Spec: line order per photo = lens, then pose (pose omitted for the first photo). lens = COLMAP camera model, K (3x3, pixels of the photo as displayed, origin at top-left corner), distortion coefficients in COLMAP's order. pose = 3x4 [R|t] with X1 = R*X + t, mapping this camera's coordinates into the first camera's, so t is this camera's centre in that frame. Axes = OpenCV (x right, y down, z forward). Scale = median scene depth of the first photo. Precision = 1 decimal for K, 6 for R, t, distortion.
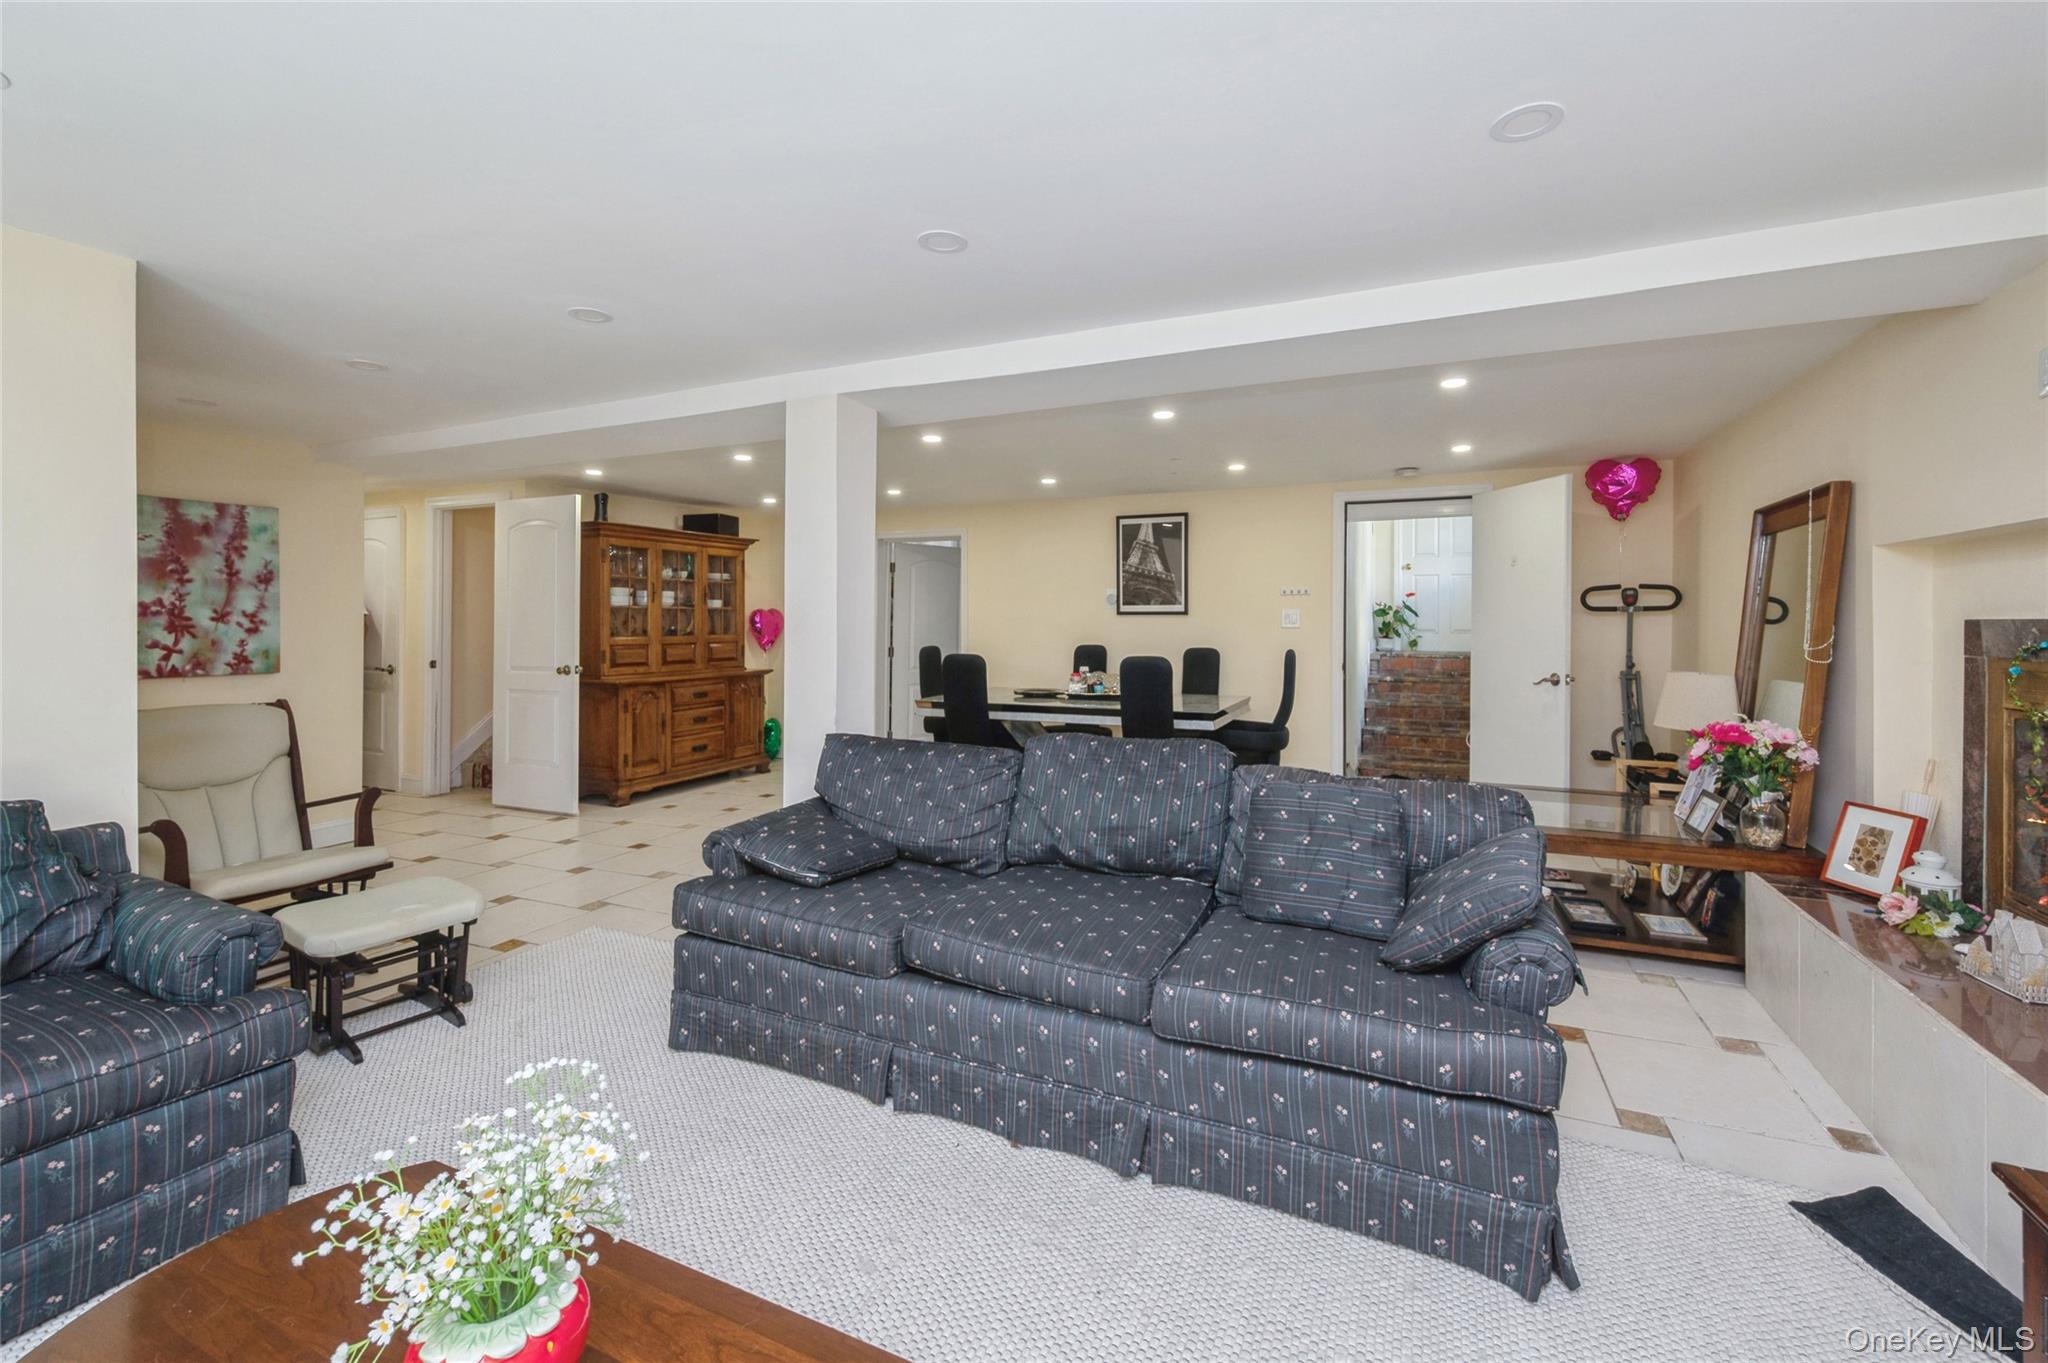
lens RADIAL K [[845.8, 0, 1035.4], [0, 845.8, 593.6], [0, 0, 1]] dist [-0.000254, -0.000282]
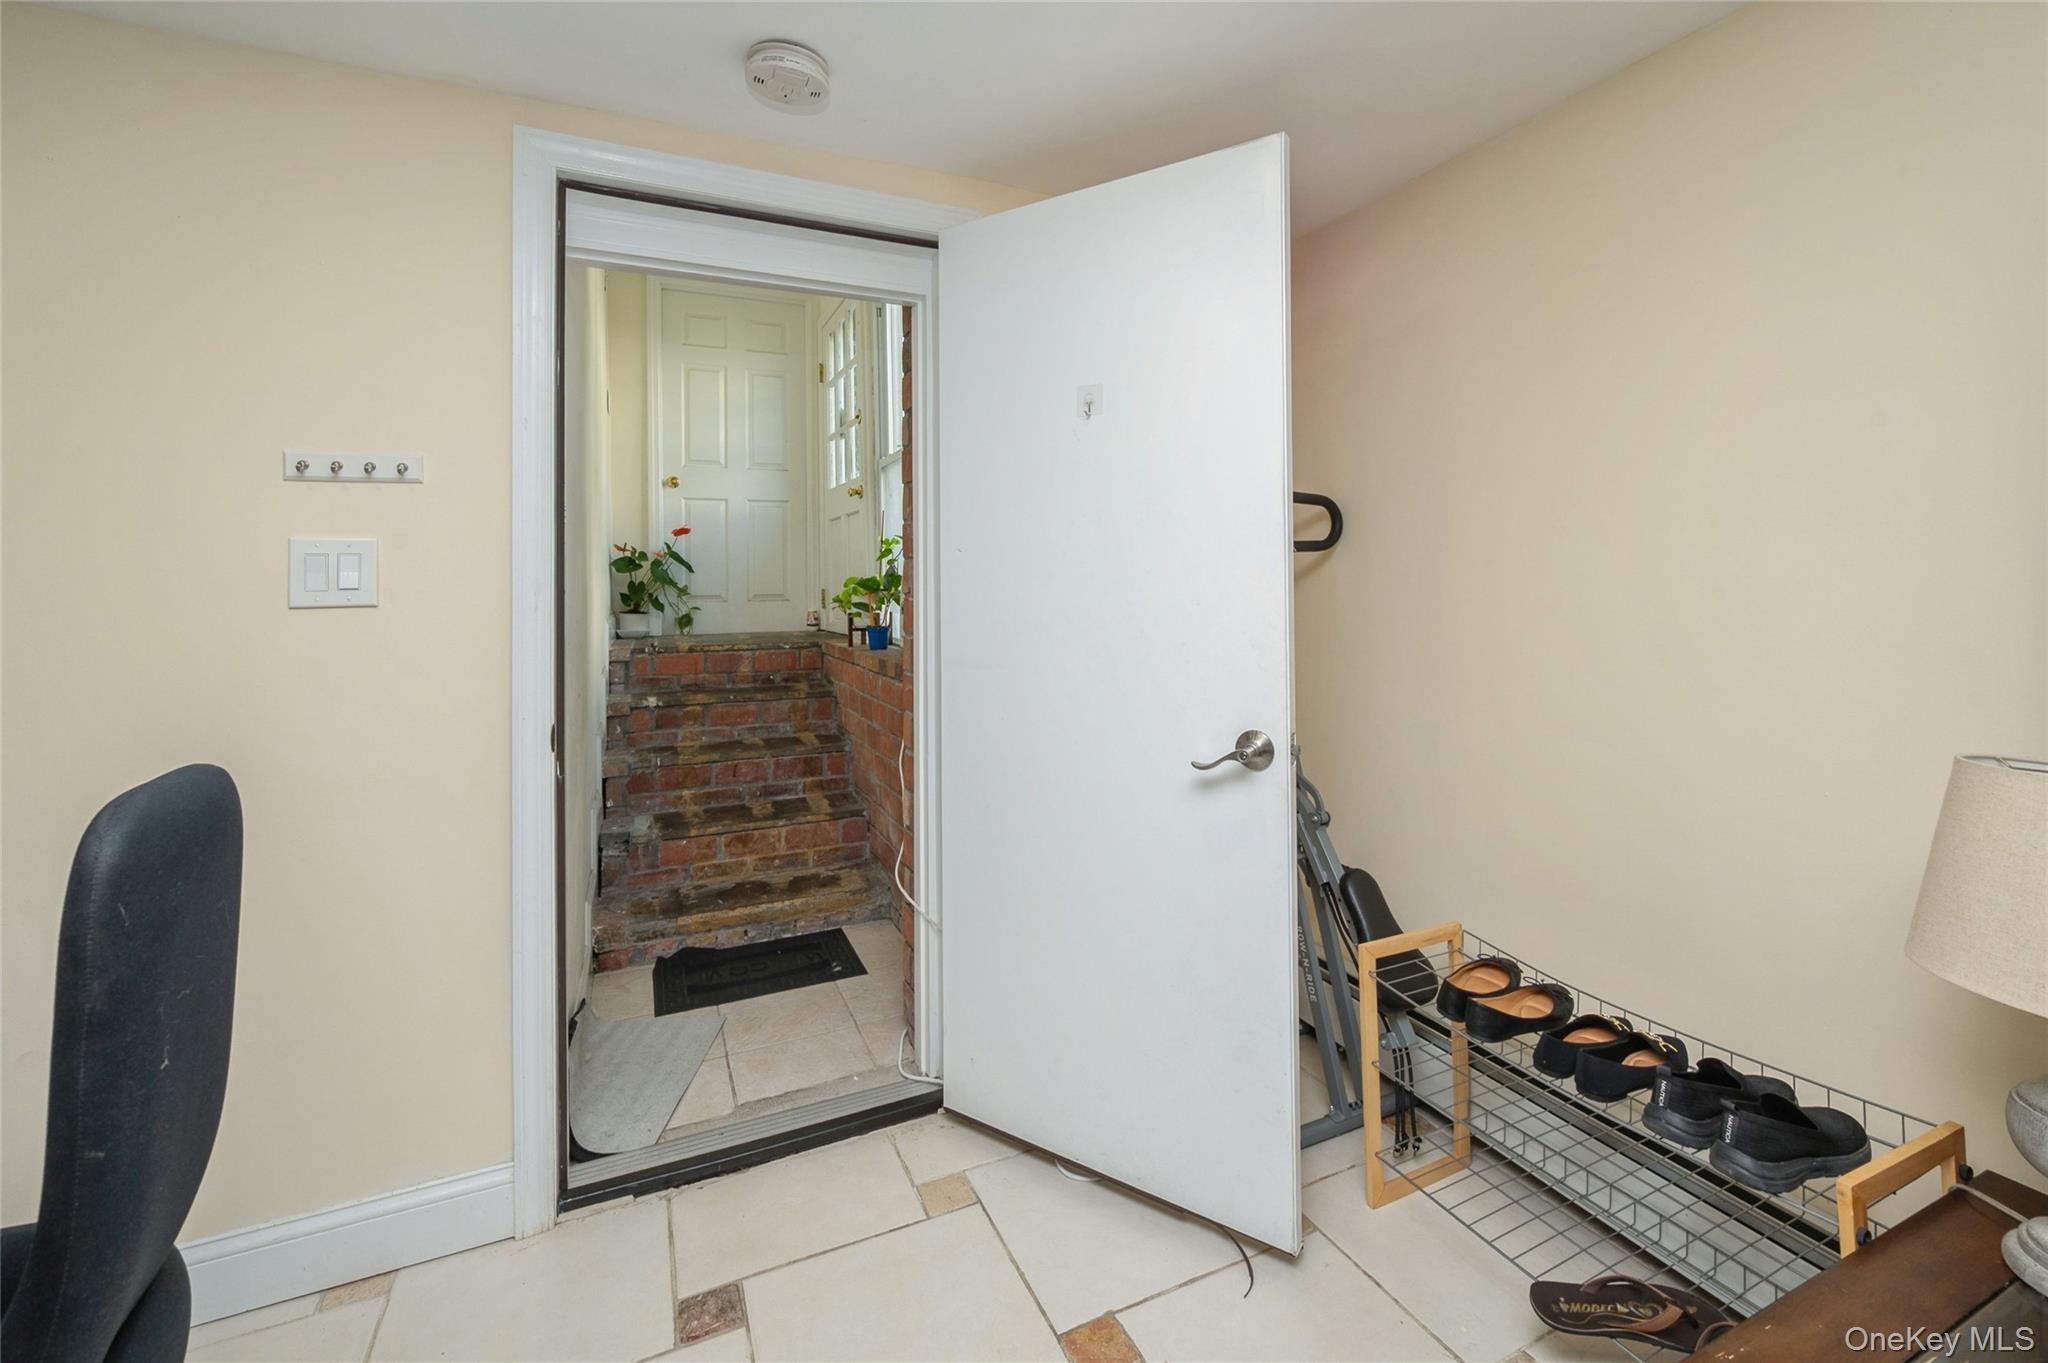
lens RADIAL K [[845.8, 0, 1035.4], [0, 845.8, 593.6], [0, 0, 1]] dist [-0.000254, -0.000282]
pose [[0.639029, -0.018329, 0.768964, 0.171245], [-0.016423, 0.999163, 0.037464, 0.016740], [-0.769007, -0.036570, 0.638193, 0.478270]]
